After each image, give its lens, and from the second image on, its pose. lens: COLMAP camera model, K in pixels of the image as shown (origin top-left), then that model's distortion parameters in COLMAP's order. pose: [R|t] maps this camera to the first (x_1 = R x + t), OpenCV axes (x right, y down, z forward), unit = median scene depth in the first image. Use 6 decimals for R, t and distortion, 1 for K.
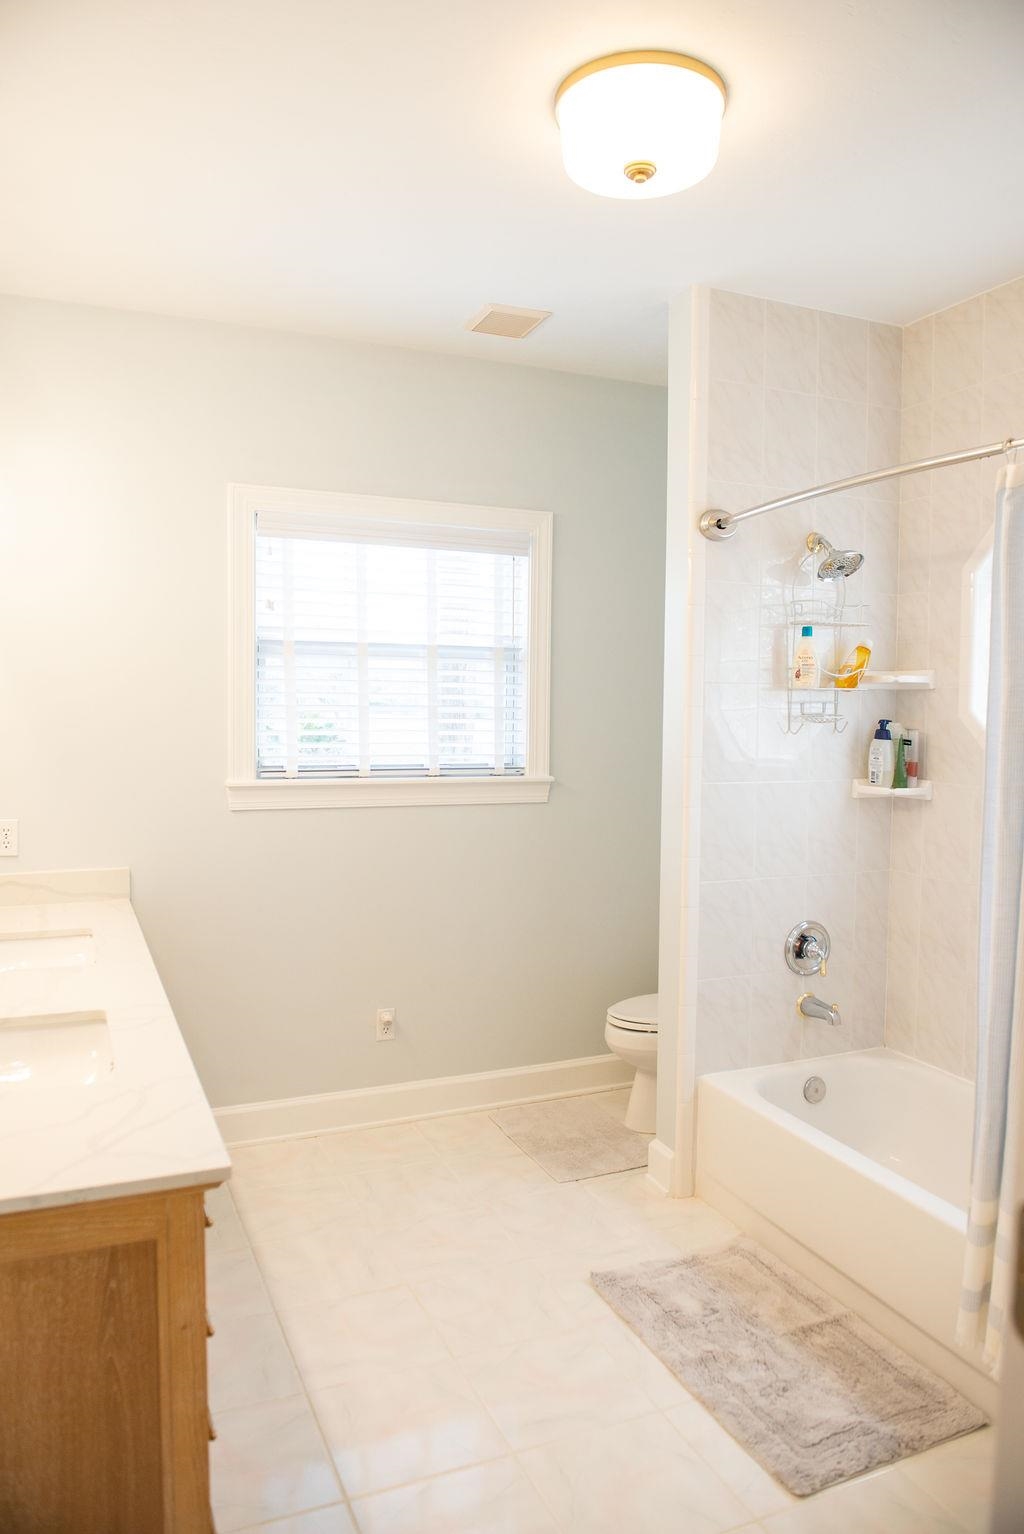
lens RADIAL K [[1046.8, 0, 512.0], [0, 1046.8, 767.0], [0, 0, 1]] dist [-0.043817, -0.002422]
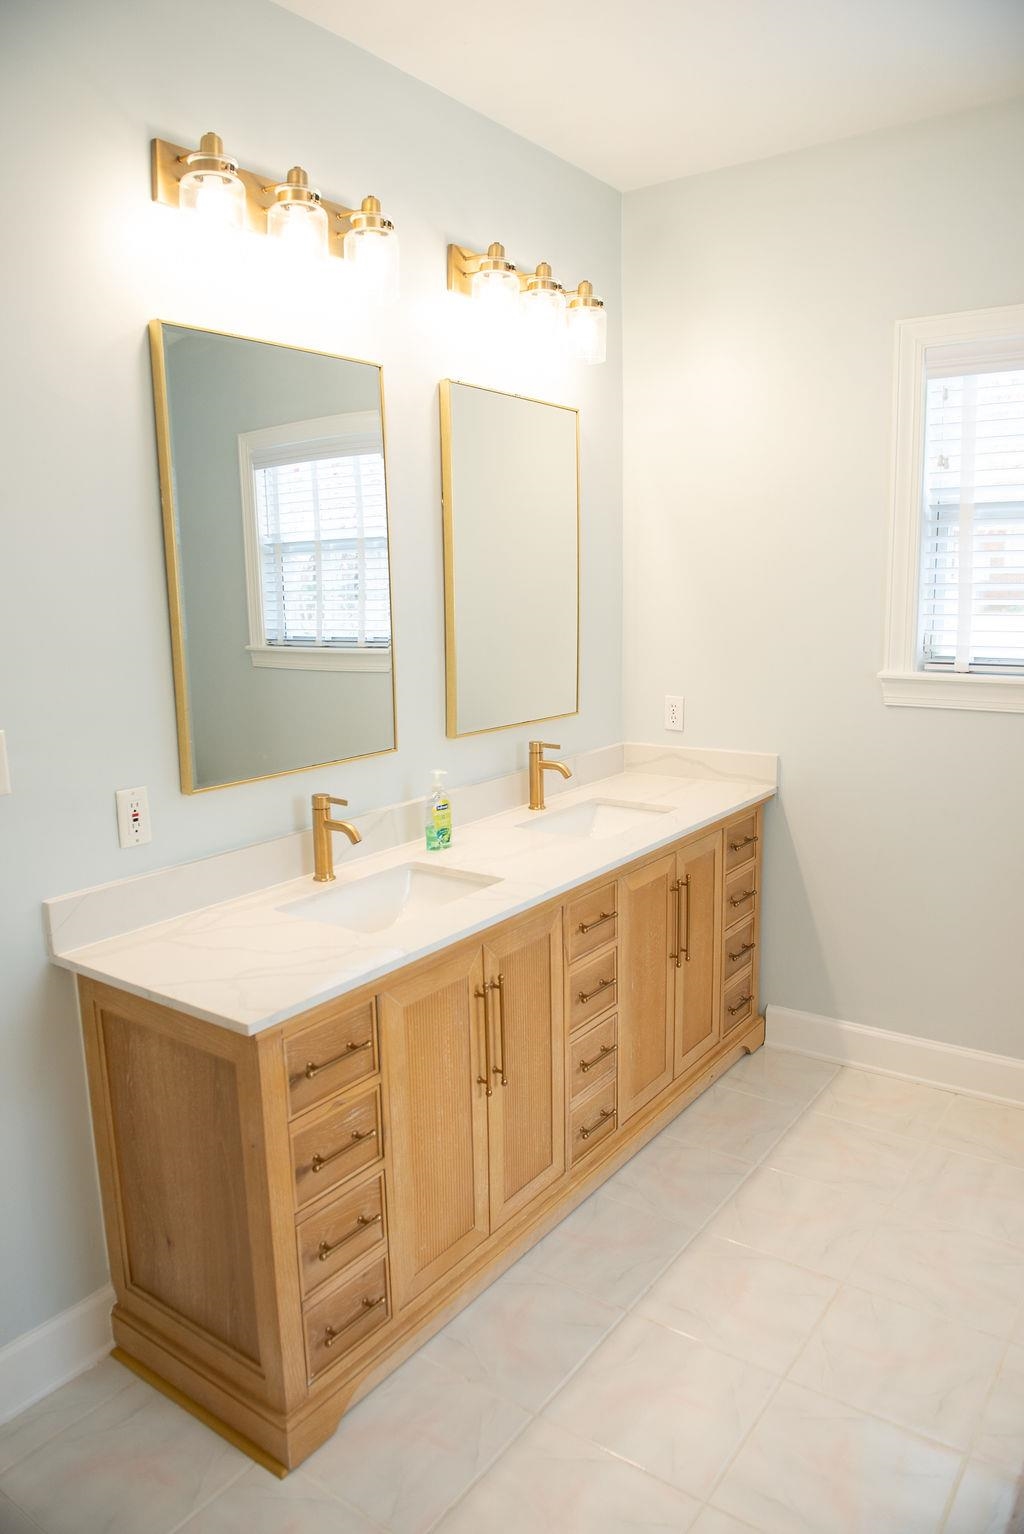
lens RADIAL K [[1046.8, 0, 512.0], [0, 1046.8, 767.0], [0, 0, 1]] dist [-0.043817, -0.002422]
pose [[0.515988, 0.133335, -0.846155, 0.319809], [-0.024422, 0.989699, 0.141062, -0.023077], [0.856247, -0.052121, 0.513930, 0.274525]]
